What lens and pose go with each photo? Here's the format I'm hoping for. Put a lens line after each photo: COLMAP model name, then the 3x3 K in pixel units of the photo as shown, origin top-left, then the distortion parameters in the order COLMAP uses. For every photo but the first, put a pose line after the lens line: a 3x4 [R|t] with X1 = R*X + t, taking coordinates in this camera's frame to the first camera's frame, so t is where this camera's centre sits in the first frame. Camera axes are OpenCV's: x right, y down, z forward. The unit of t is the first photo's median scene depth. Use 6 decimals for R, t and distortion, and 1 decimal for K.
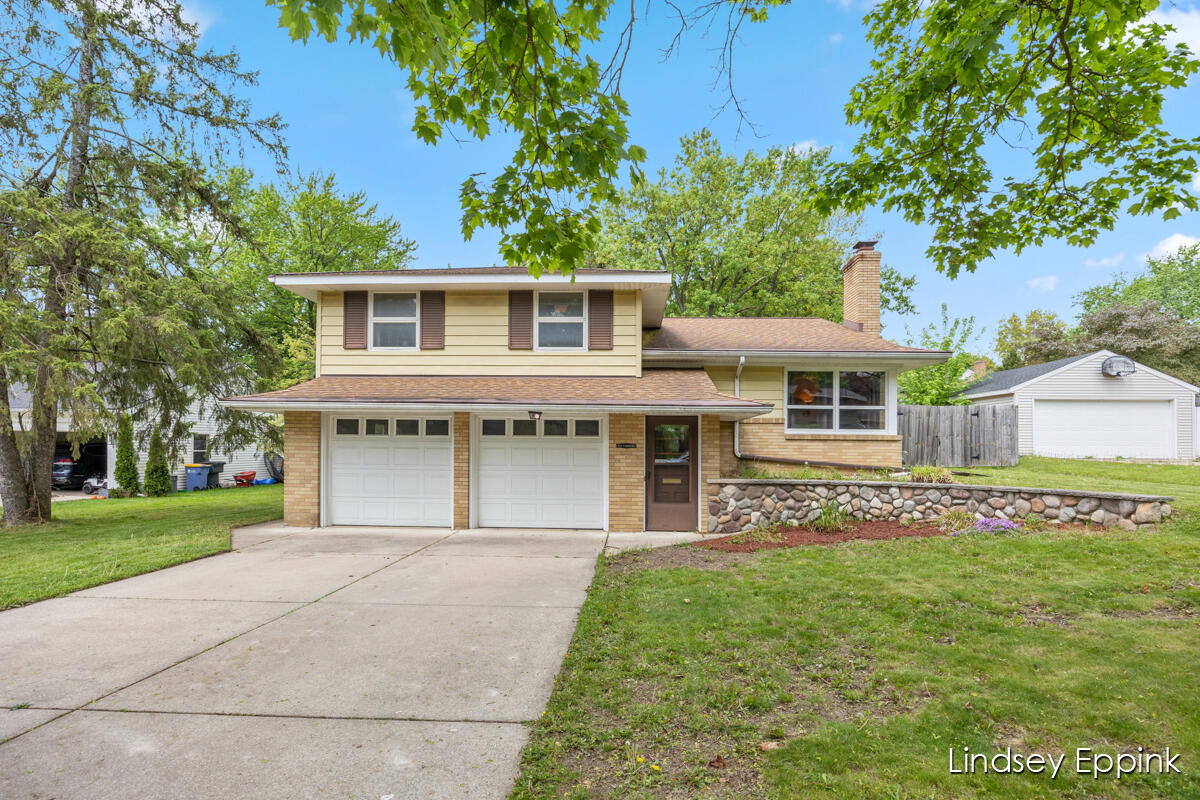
lens RADIAL K [[560.1, 0, 601.1], [0, 560.1, 397.7], [0, 0, 1]] dist [-0.026652, -0.000284]
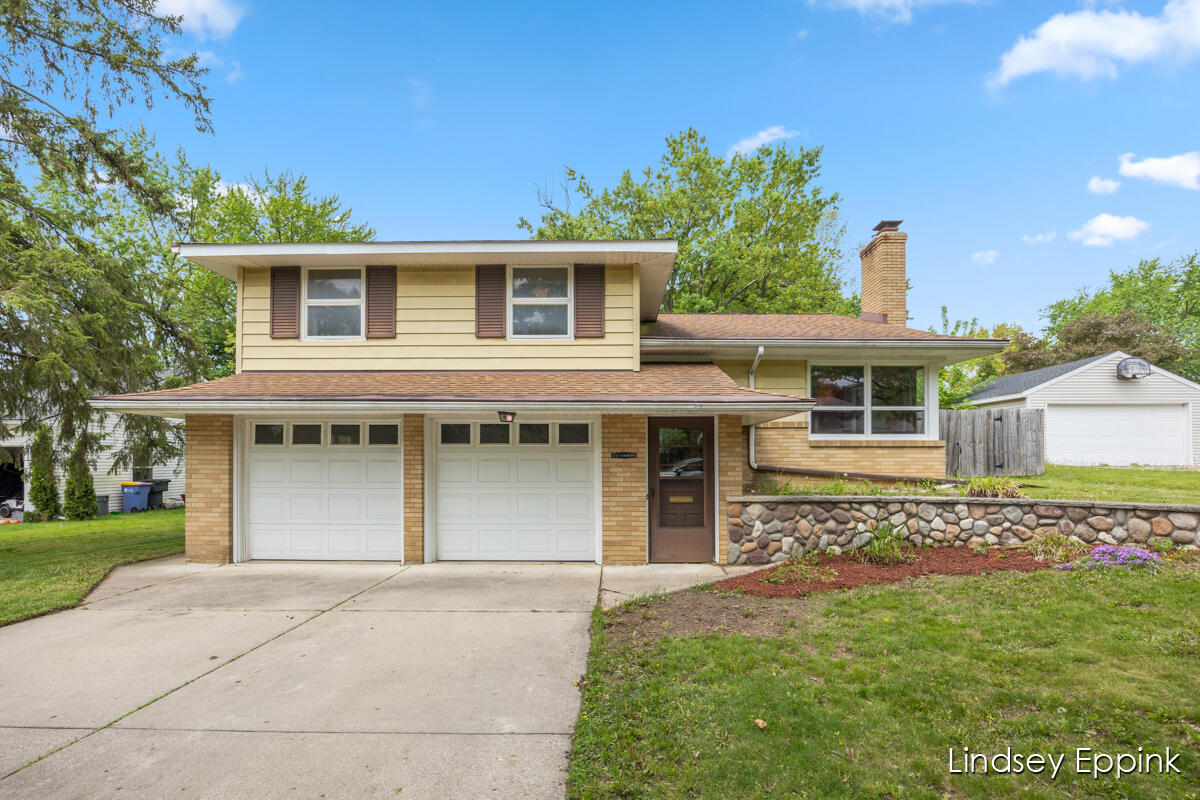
lens RADIAL K [[560.1, 0, 600.9], [0, 560.1, 402.9], [0, 0, 1]] dist [-0.026652, -0.000284]
pose [[0.999540, -0.006472, 0.029619, -0.009136], [0.006876, 0.999885, -0.013550, 0.020061], [-0.029528, 0.013747, 0.999469, 0.187631]]
